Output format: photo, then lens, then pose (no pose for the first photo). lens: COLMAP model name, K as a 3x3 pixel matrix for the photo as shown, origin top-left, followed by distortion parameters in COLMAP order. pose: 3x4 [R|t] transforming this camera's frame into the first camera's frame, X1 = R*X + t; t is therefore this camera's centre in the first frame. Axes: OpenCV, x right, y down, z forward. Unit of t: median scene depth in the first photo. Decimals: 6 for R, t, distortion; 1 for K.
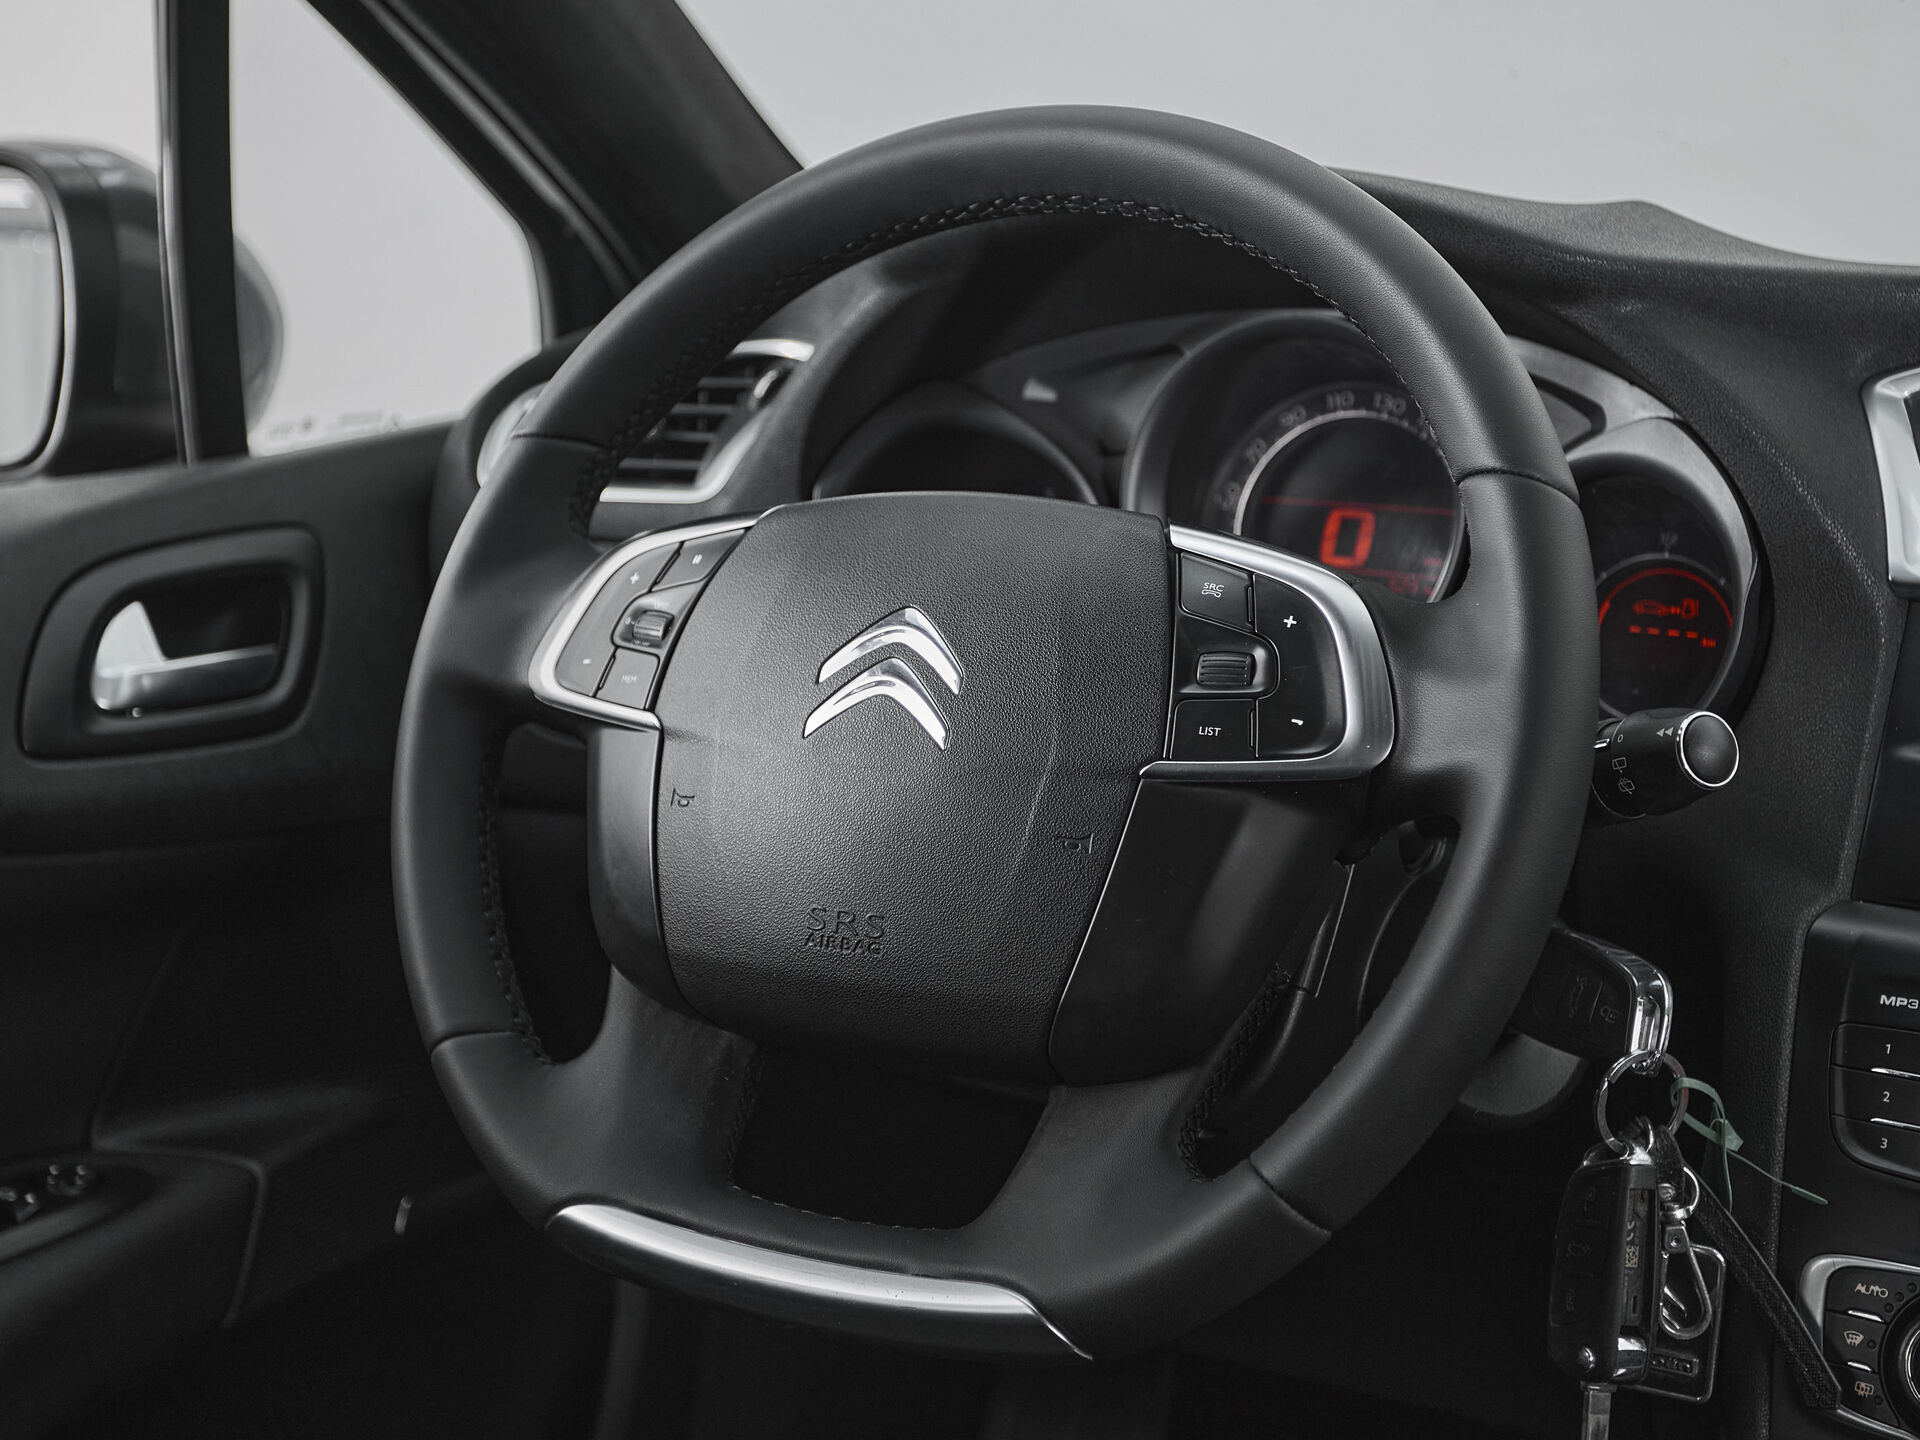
lens RADIAL K [[2539.7, 0, 959.1], [0, 2539.7, 712.9], [0, 0, 1]] dist [-0.018906, 0.000000]
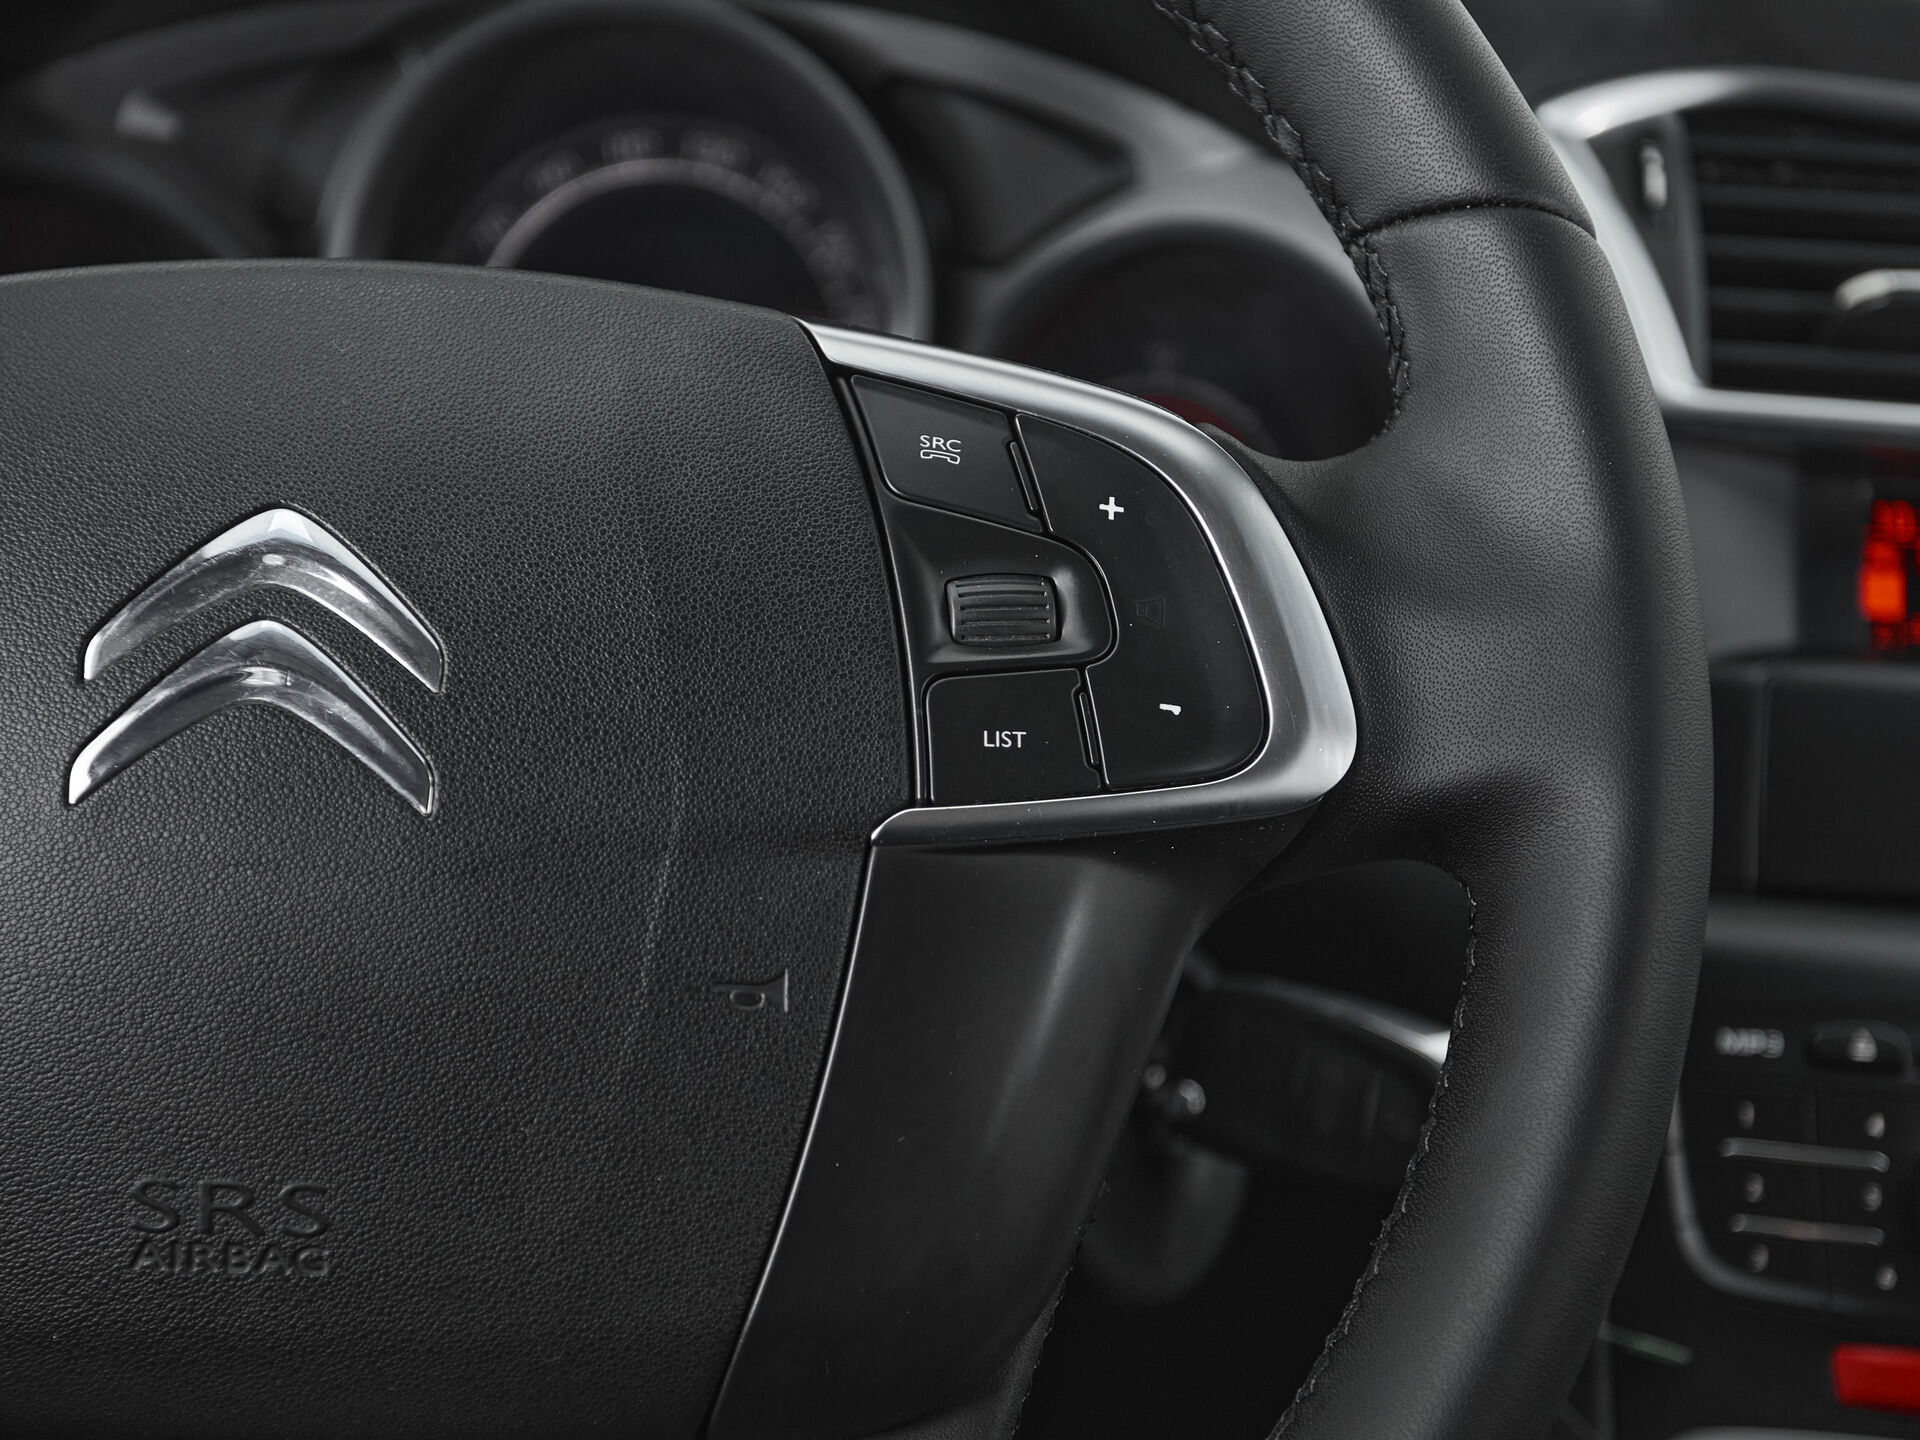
lens RADIAL K [[2539.7, 0, 885.4], [0, 2539.7, 795.9], [0, 0, 1]] dist [-0.018906, 0.000000]
pose [[0.885792, -0.089287, 0.455413, -0.145704], [0.046519, 0.993458, 0.104292, -0.034030], [-0.461745, -0.071196, 0.884151, 0.568426]]
